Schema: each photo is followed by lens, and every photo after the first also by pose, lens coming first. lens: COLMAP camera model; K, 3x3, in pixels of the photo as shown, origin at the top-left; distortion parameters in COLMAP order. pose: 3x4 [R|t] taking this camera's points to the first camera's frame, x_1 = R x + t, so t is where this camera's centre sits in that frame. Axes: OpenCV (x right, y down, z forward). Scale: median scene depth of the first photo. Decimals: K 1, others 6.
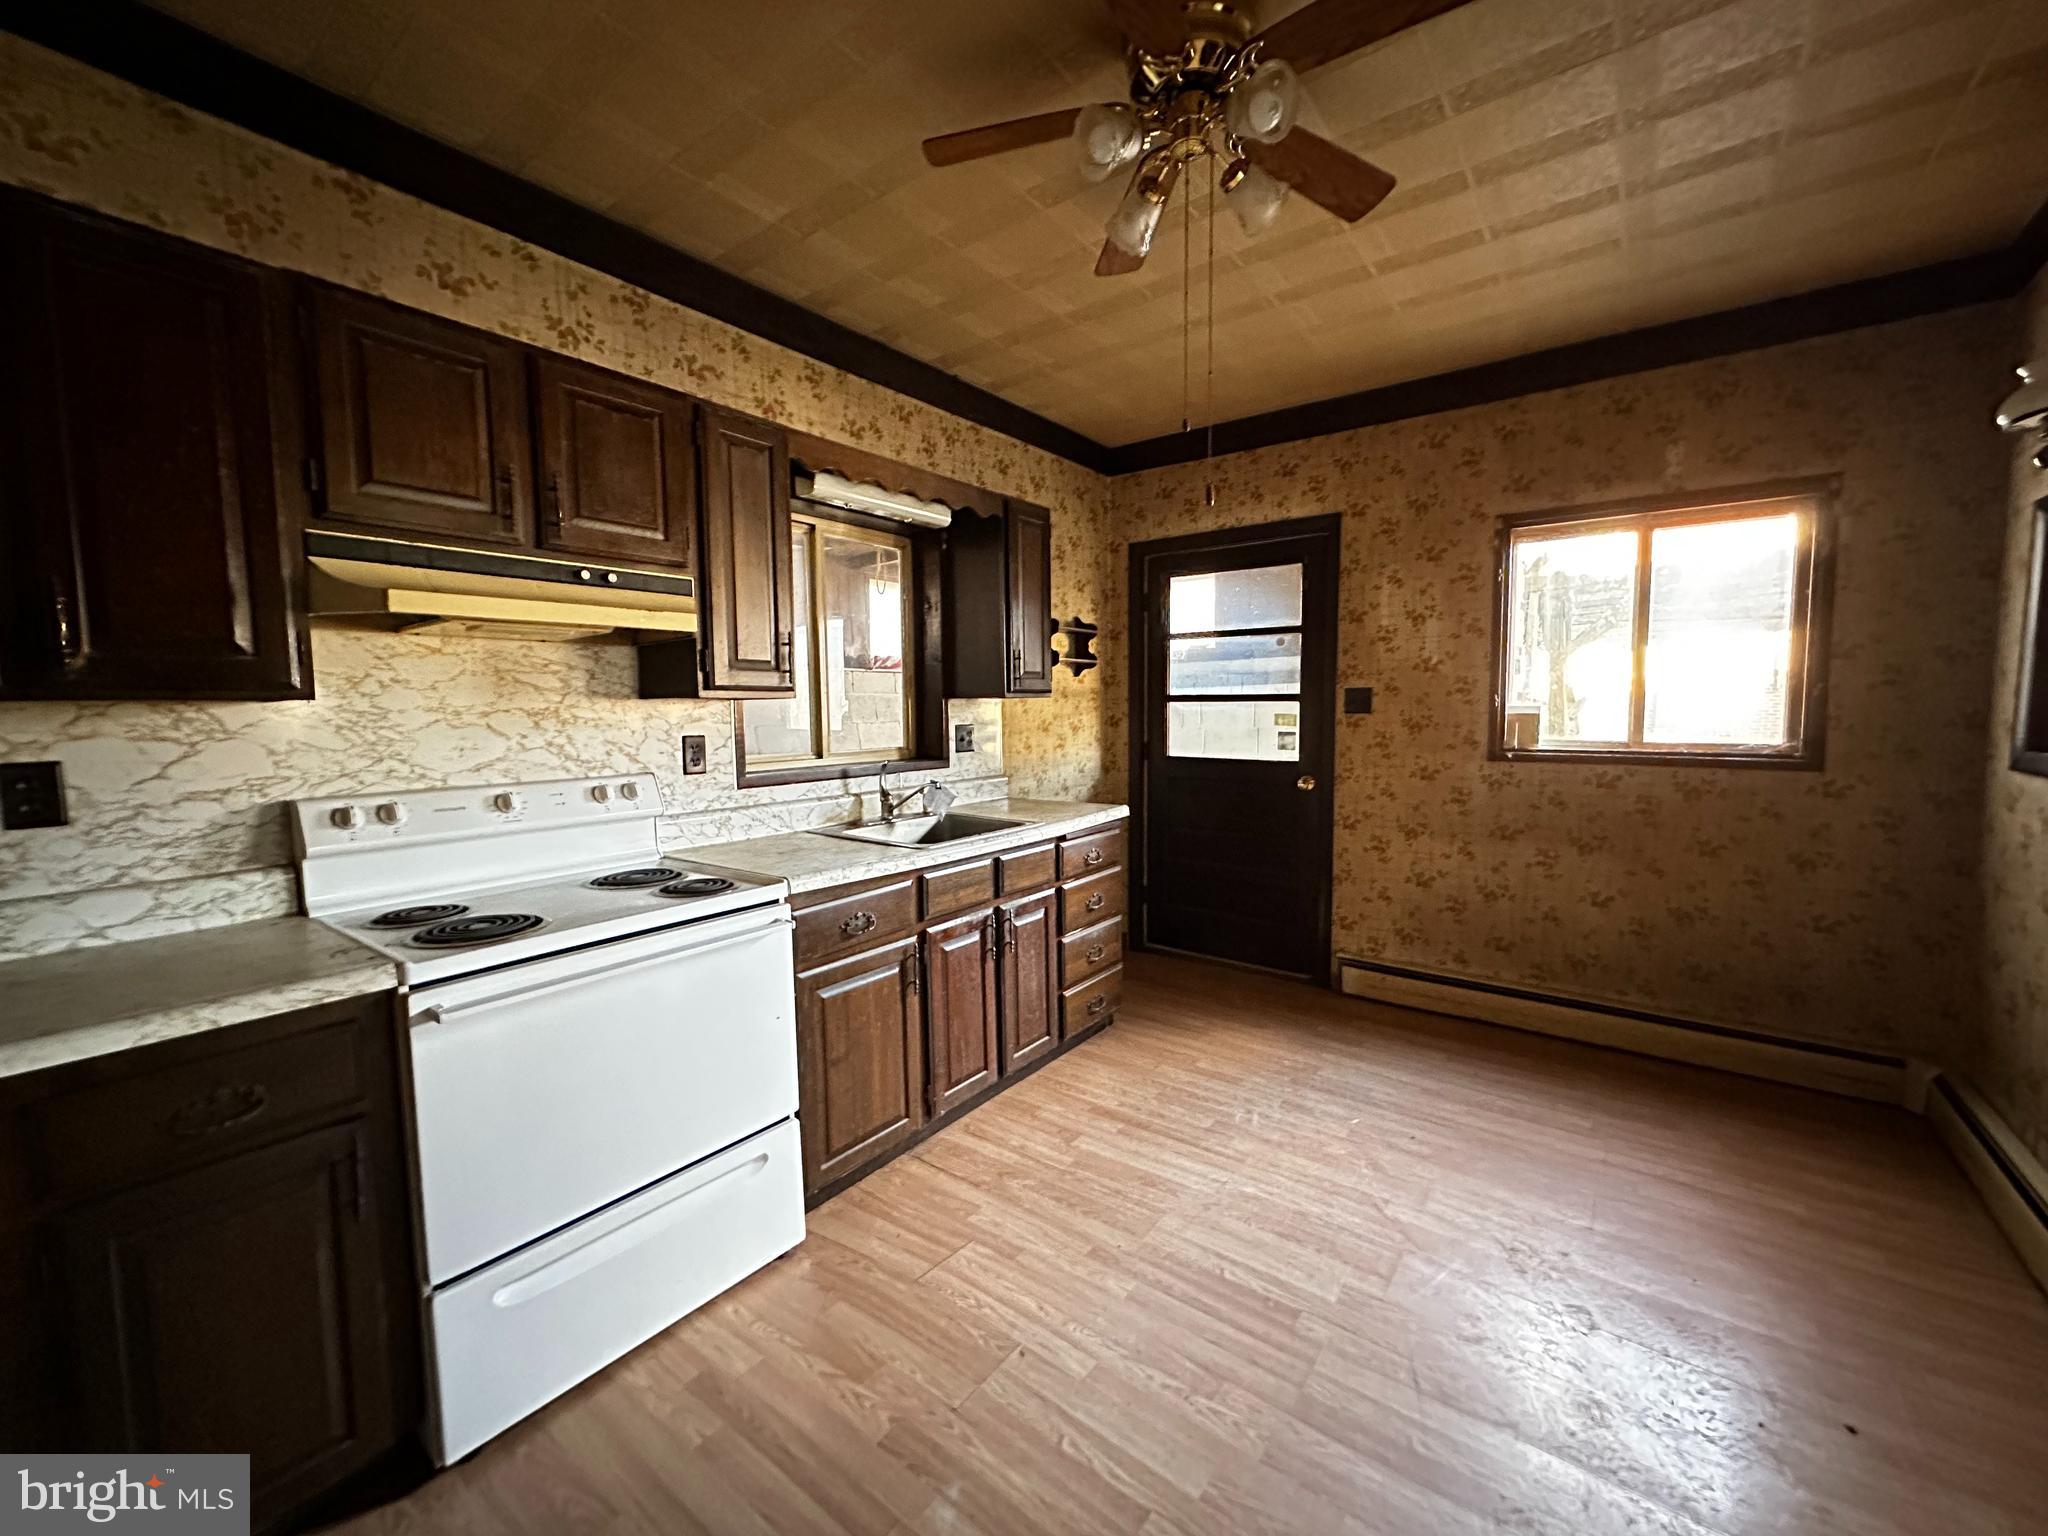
lens RADIAL K [[813.8, 0, 1026.1], [0, 813.8, 769.6], [0, 0, 1]] dist [-0.001967, 0.000157]
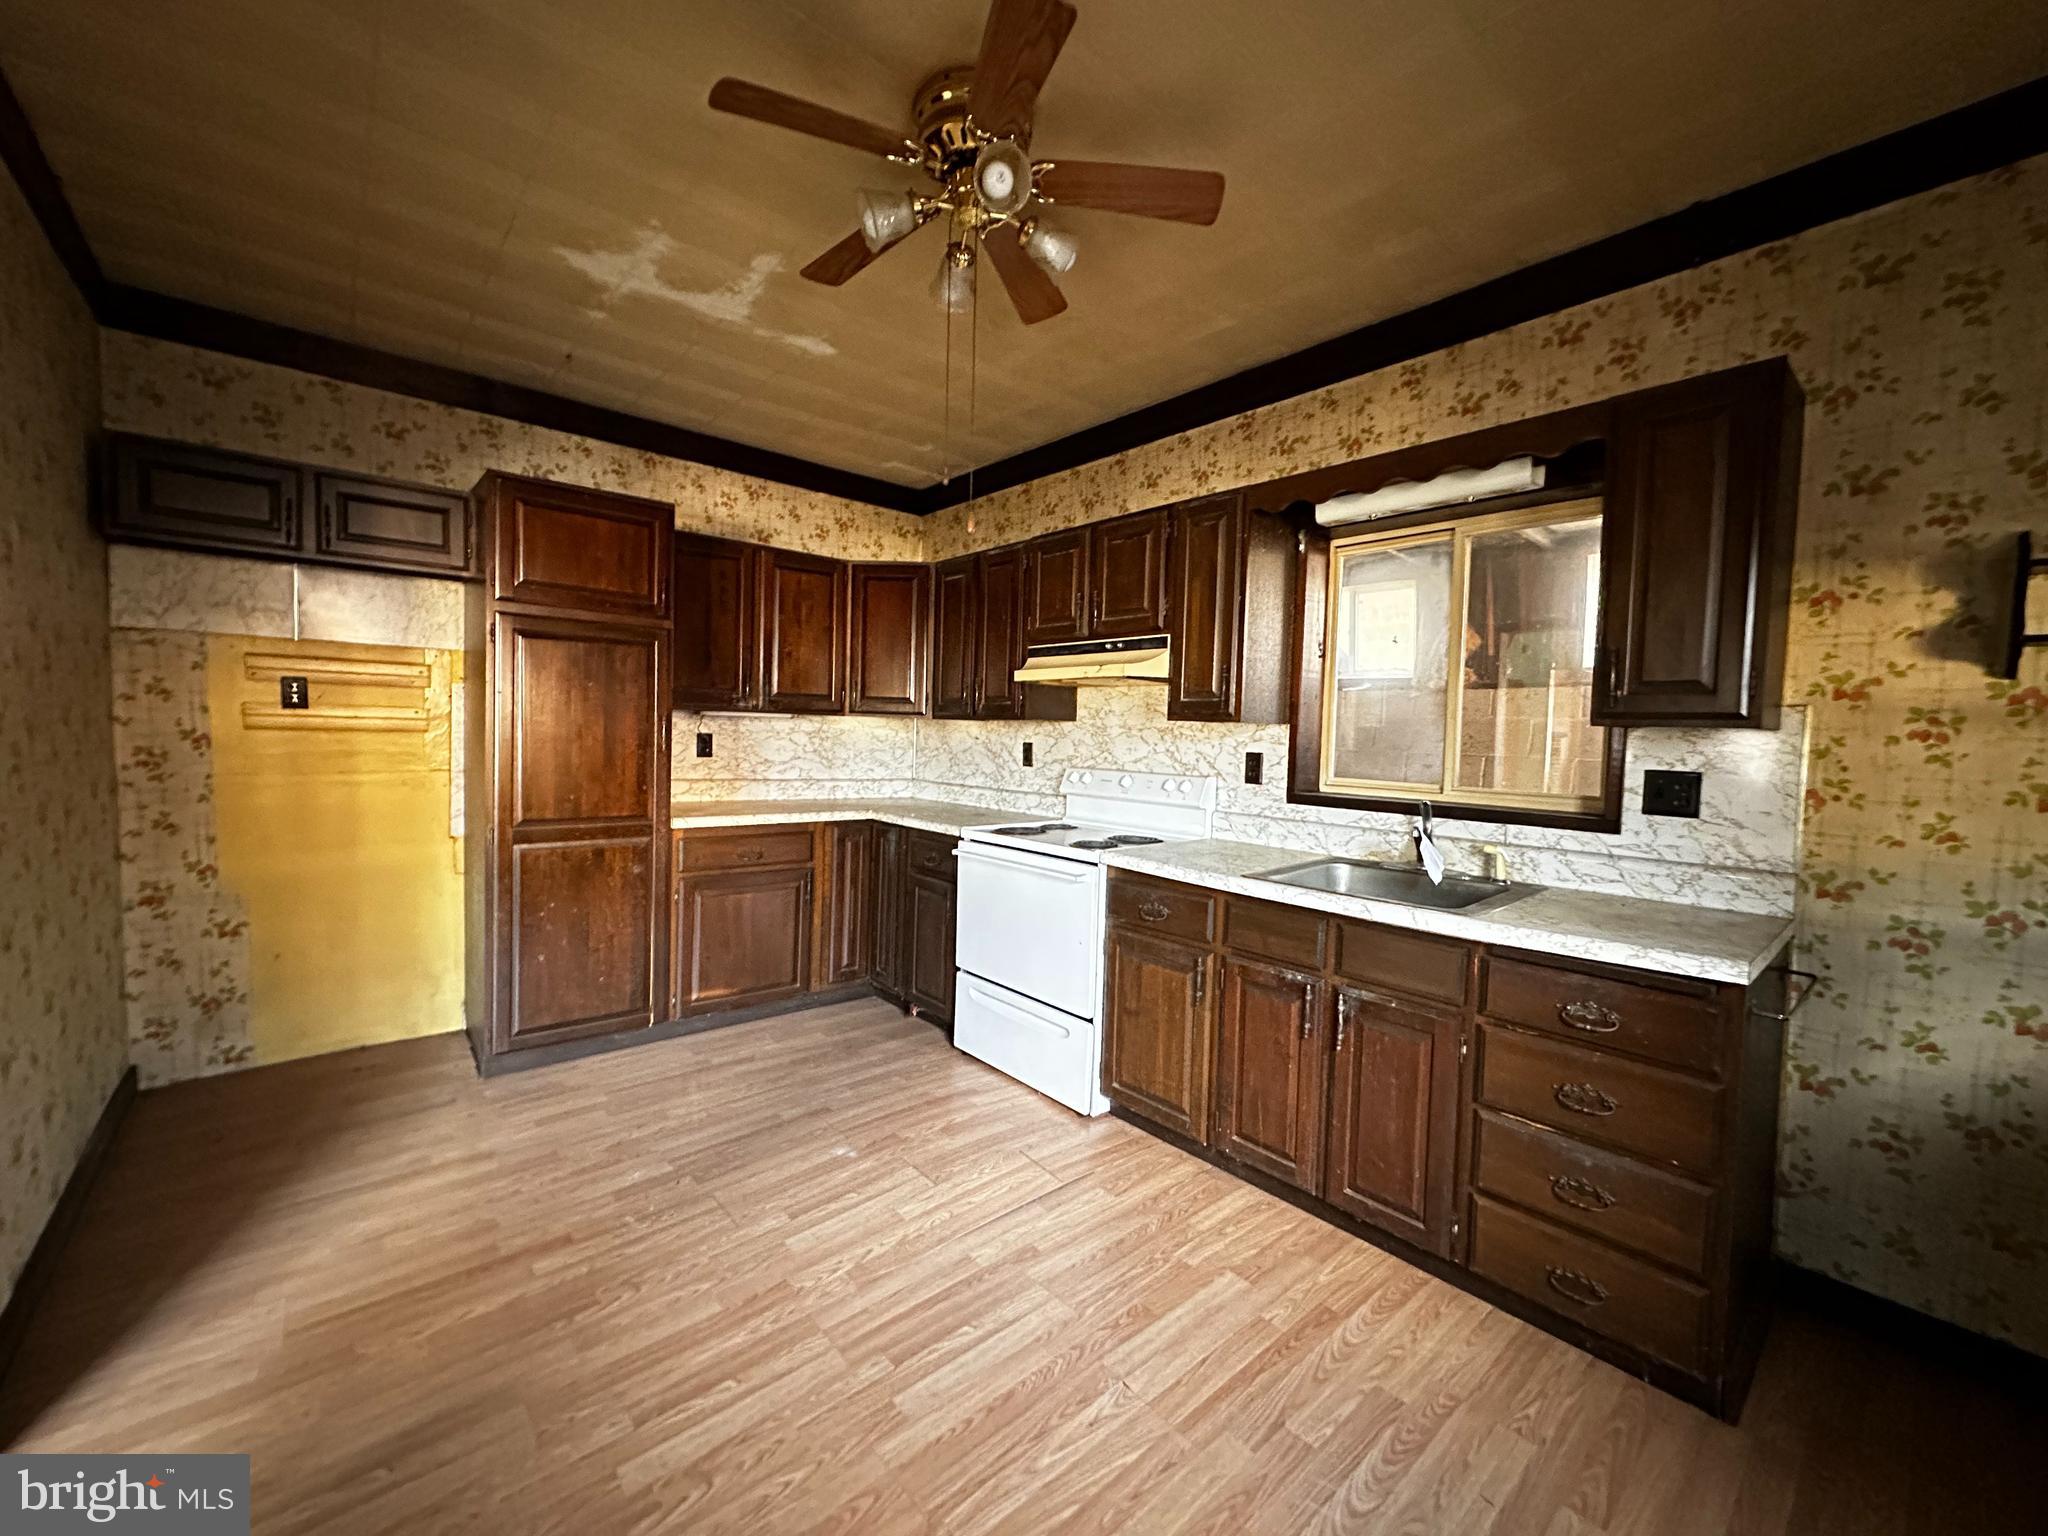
lens RADIAL K [[813.8, 0, 1026.1], [0, 813.8, 769.6], [0, 0, 1]] dist [-0.001967, 0.000157]
pose [[-0.202639, 0.060151, -0.977404, 0.784540], [-0.096722, 0.992002, 0.081102, -0.075162], [0.974465, 0.110971, -0.195200, 0.826565]]
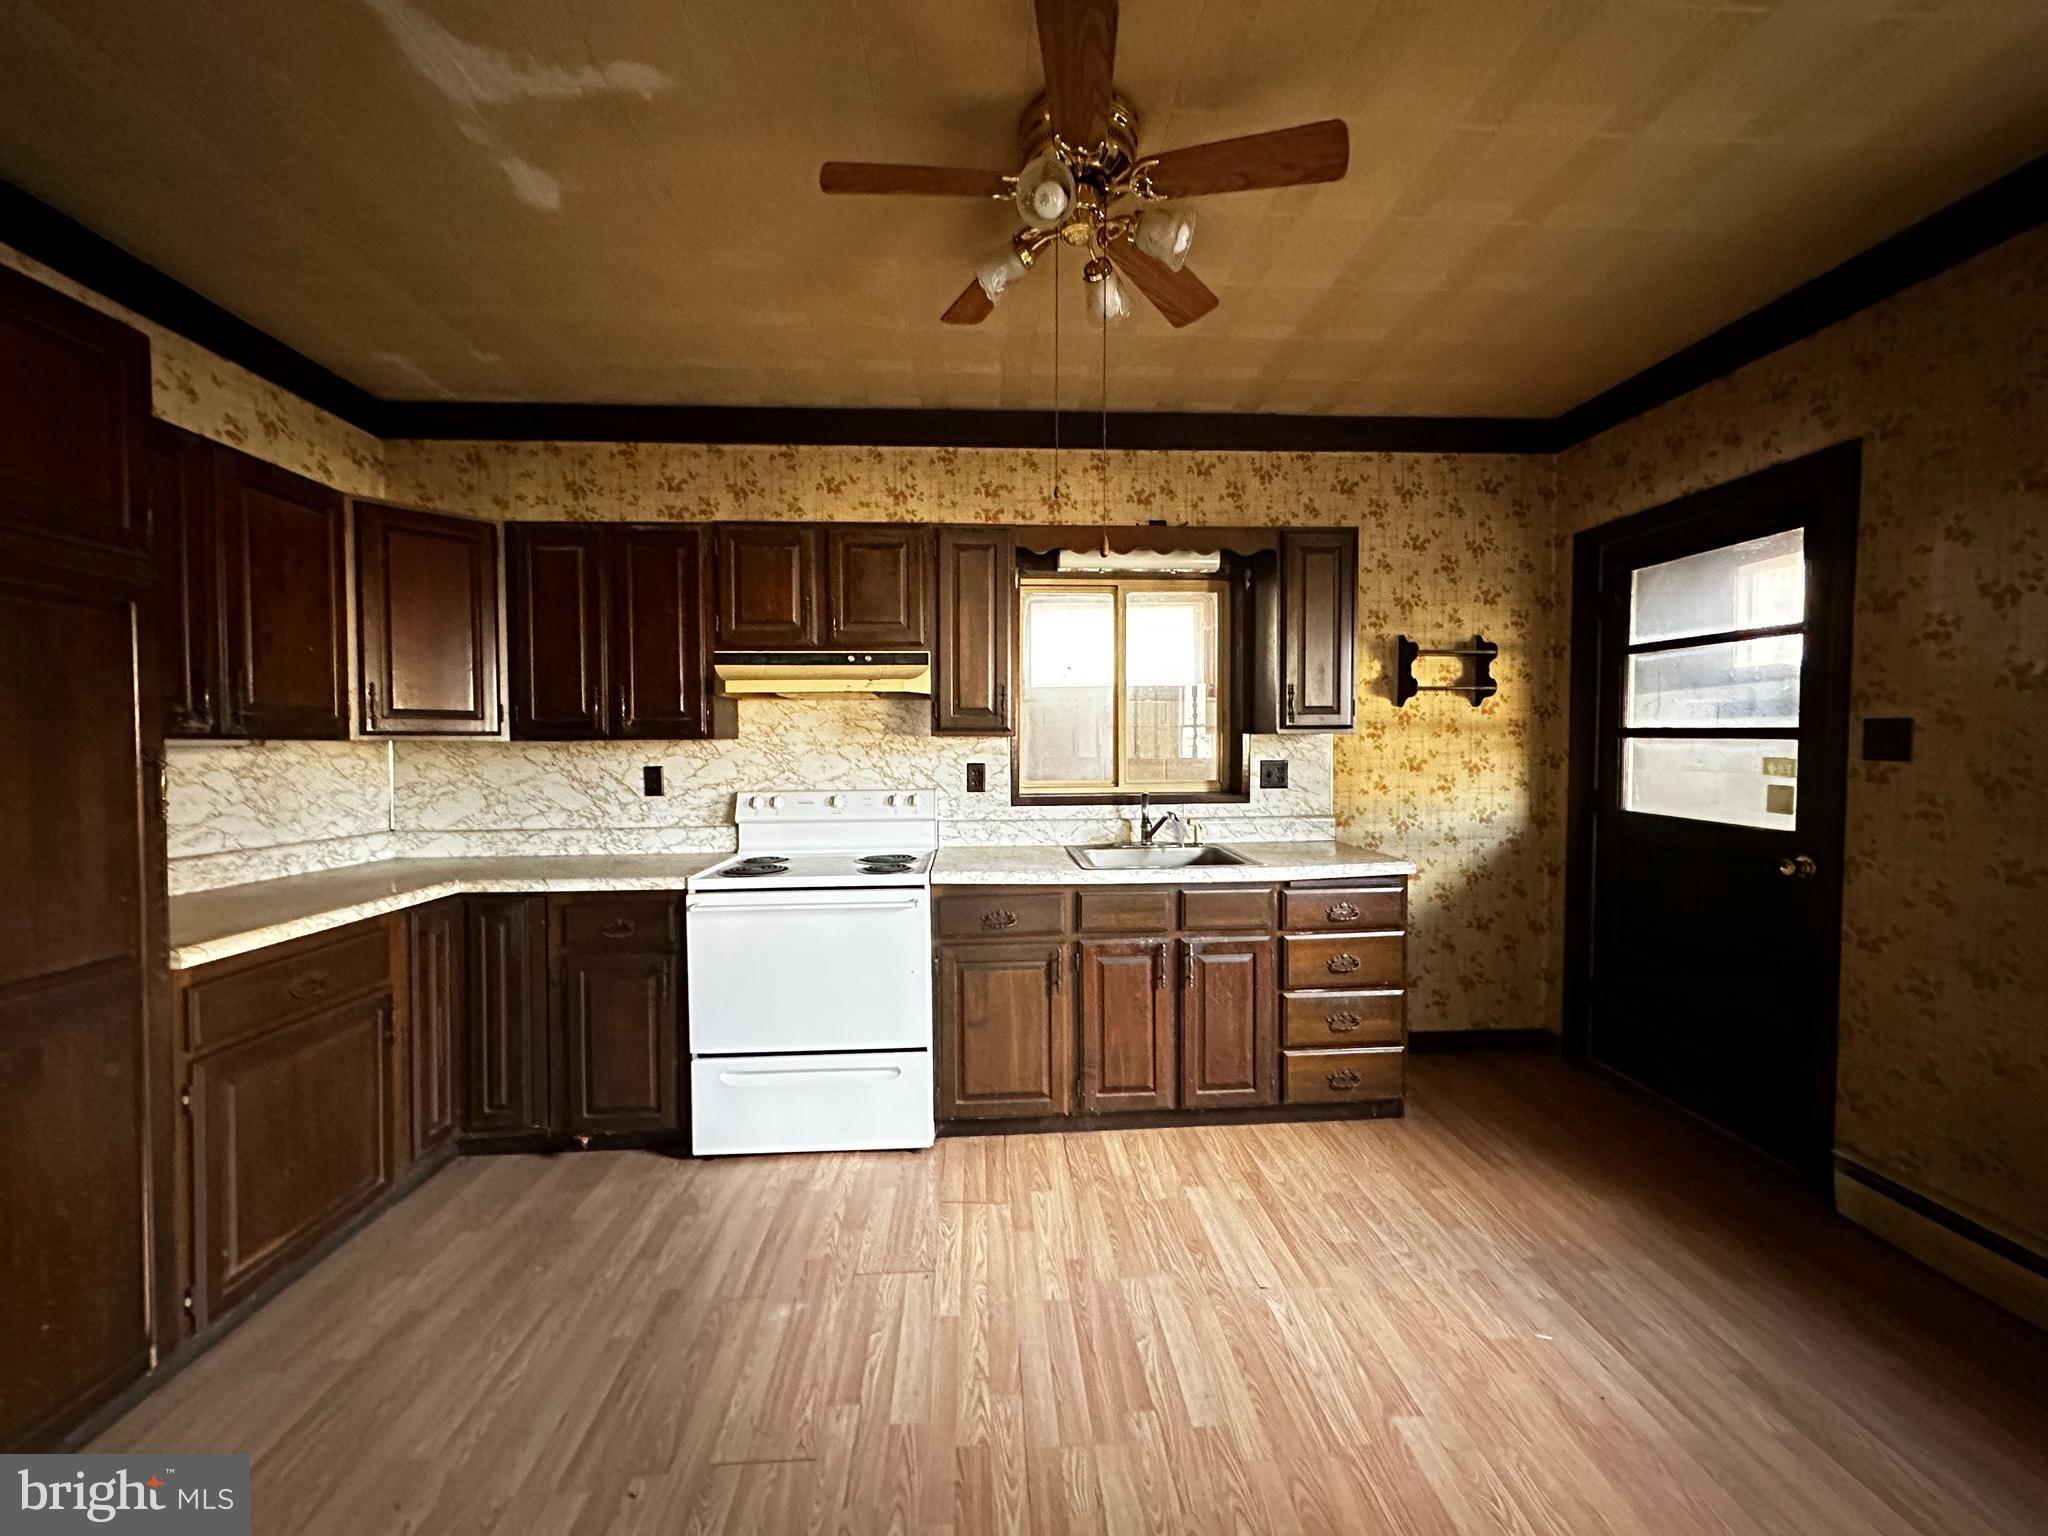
lens RADIAL K [[818.1, 0, 1024.0], [0, 818.1, 768.0], [0, 0, 1]] dist [-0.001599, -0.000023]
pose [[0.653488, 0.036446, -0.756059, 0.603684], [-0.060888, 0.998134, -0.004512, -0.029680], [0.754484, 0.048984, 0.654488, 0.162054]]
